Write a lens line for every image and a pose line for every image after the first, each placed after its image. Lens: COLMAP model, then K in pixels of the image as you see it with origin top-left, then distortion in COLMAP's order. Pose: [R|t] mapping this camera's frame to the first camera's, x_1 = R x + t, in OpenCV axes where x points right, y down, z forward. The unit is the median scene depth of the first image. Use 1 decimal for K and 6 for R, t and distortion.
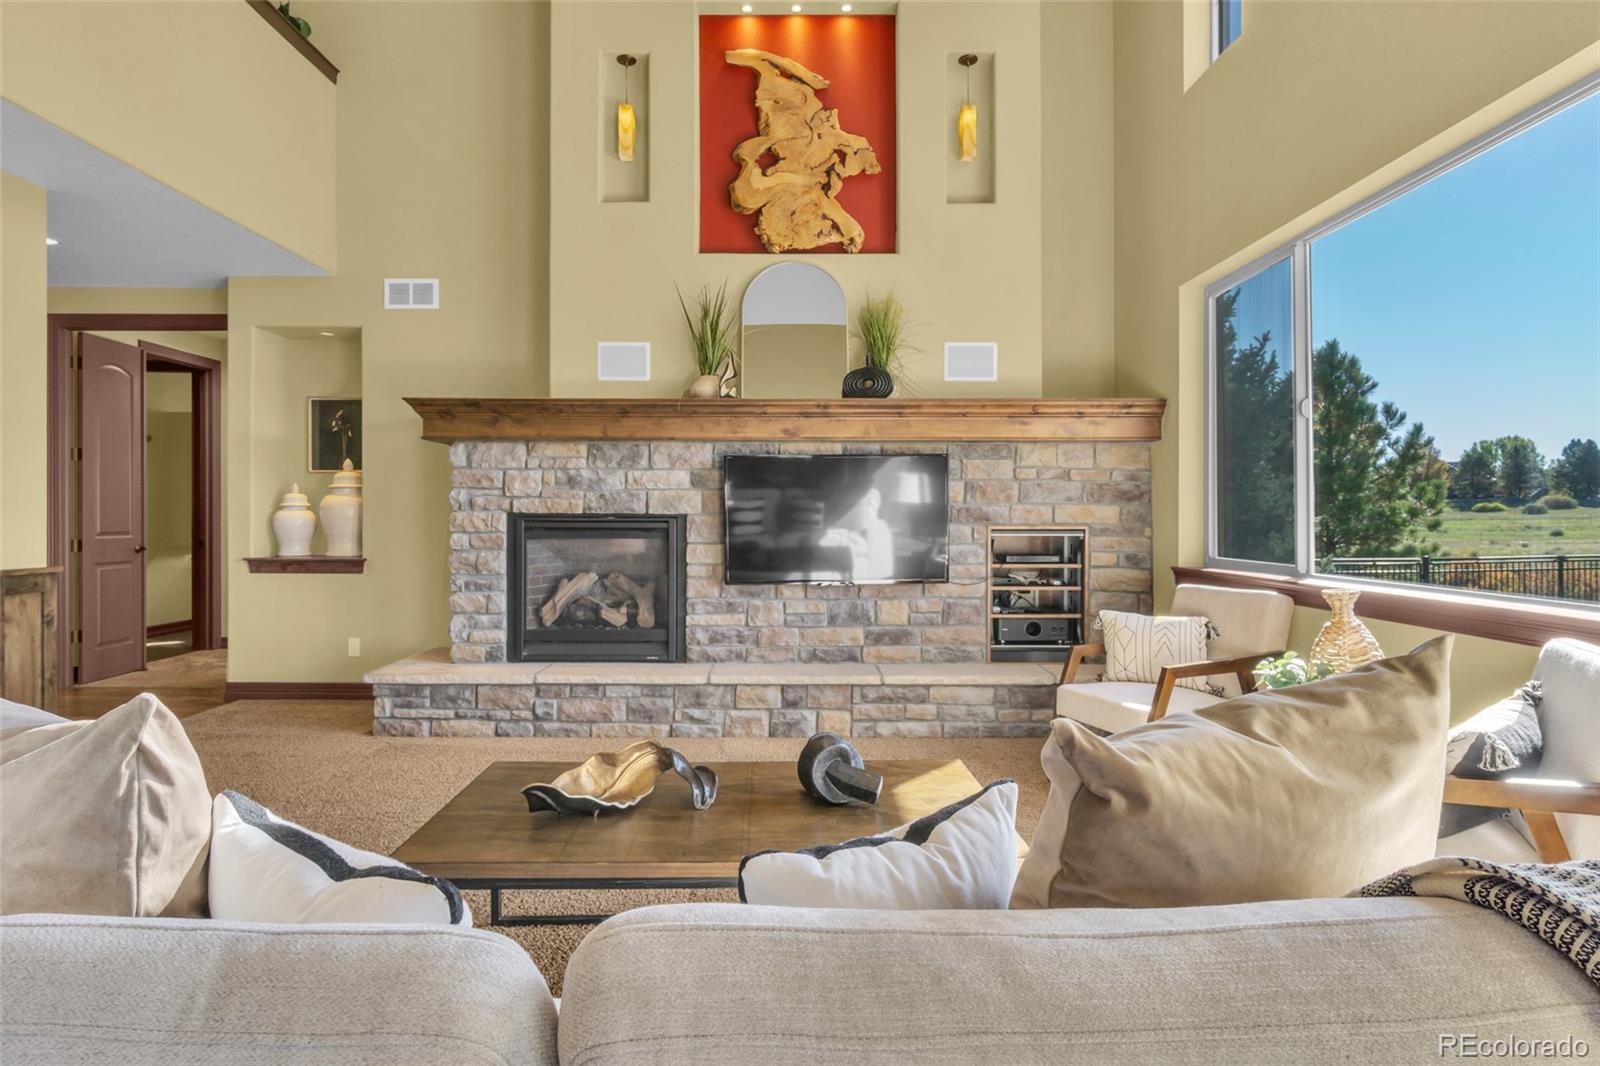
lens RADIAL K [[956.0, 0, 792.8], [0, 956.0, 518.3], [0, 0, 1]] dist [-0.006330, 0.002454]
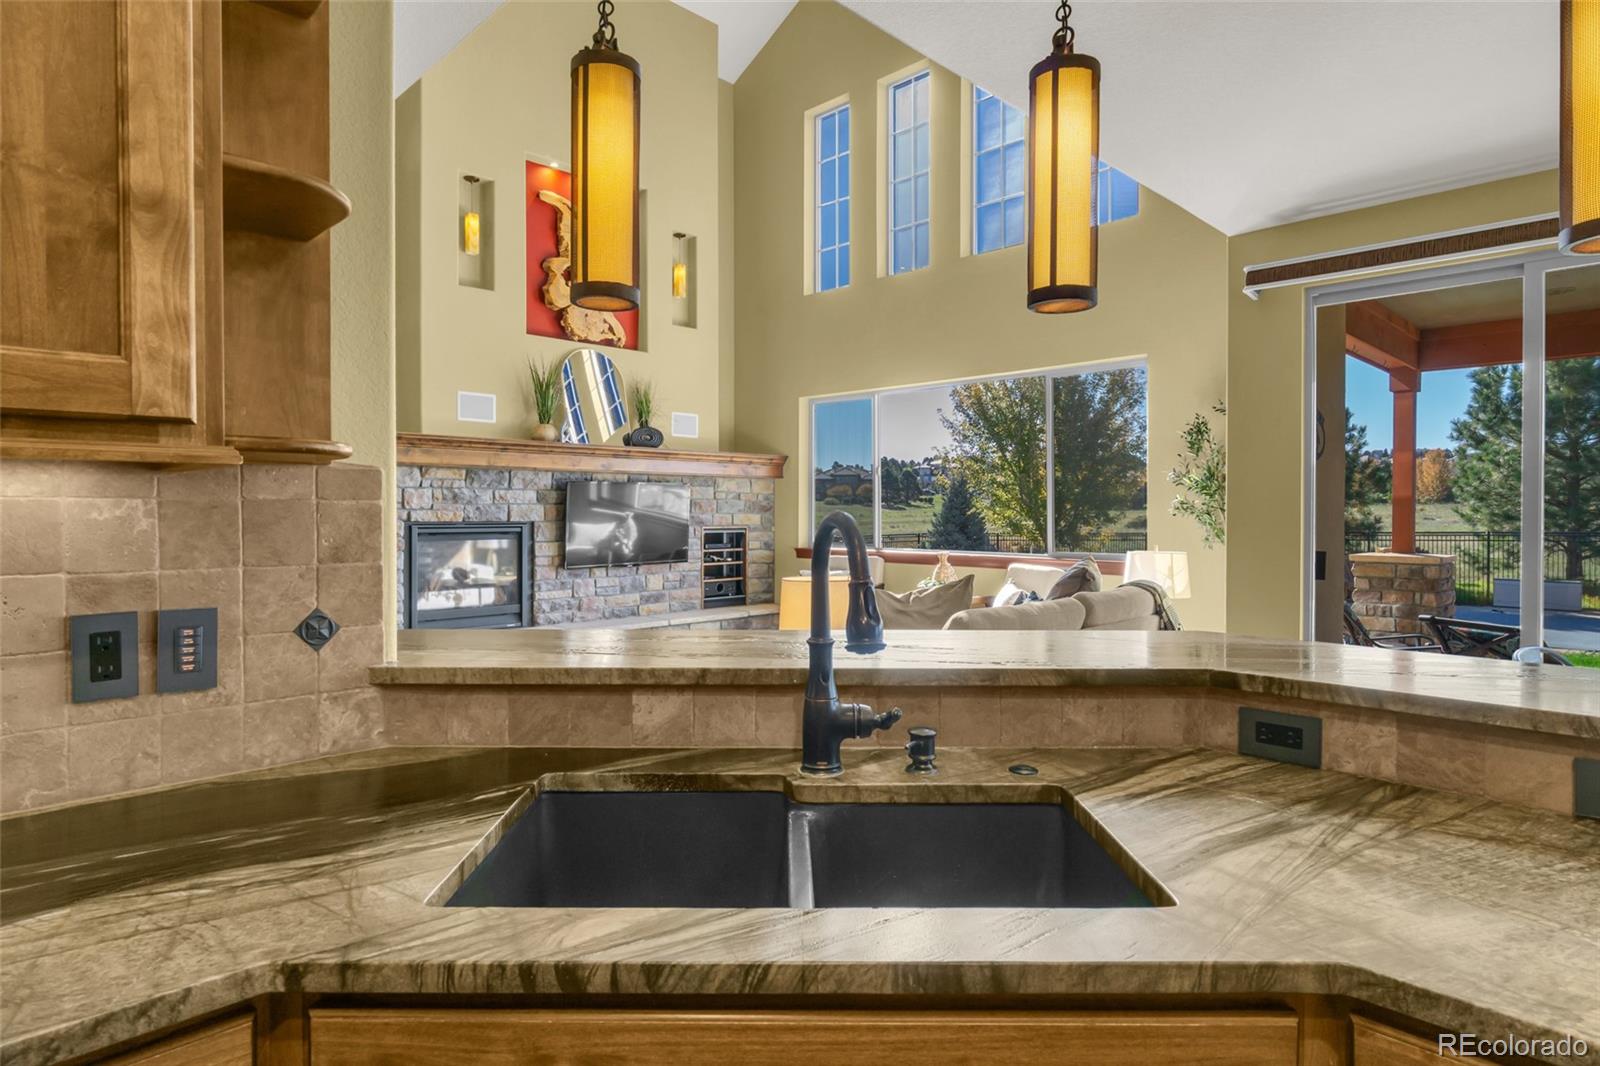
lens RADIAL K [[873.2, 0, 794.9], [0, 873.2, 522.5], [0, 0, 1]] dist [-0.012195, 0.000615]
pose [[0.707226, -0.010603, 0.706908, -0.751880], [-0.000847, 0.999874, 0.015845, -0.023720], [-0.706987, -0.011804, 0.707128, -0.184646]]
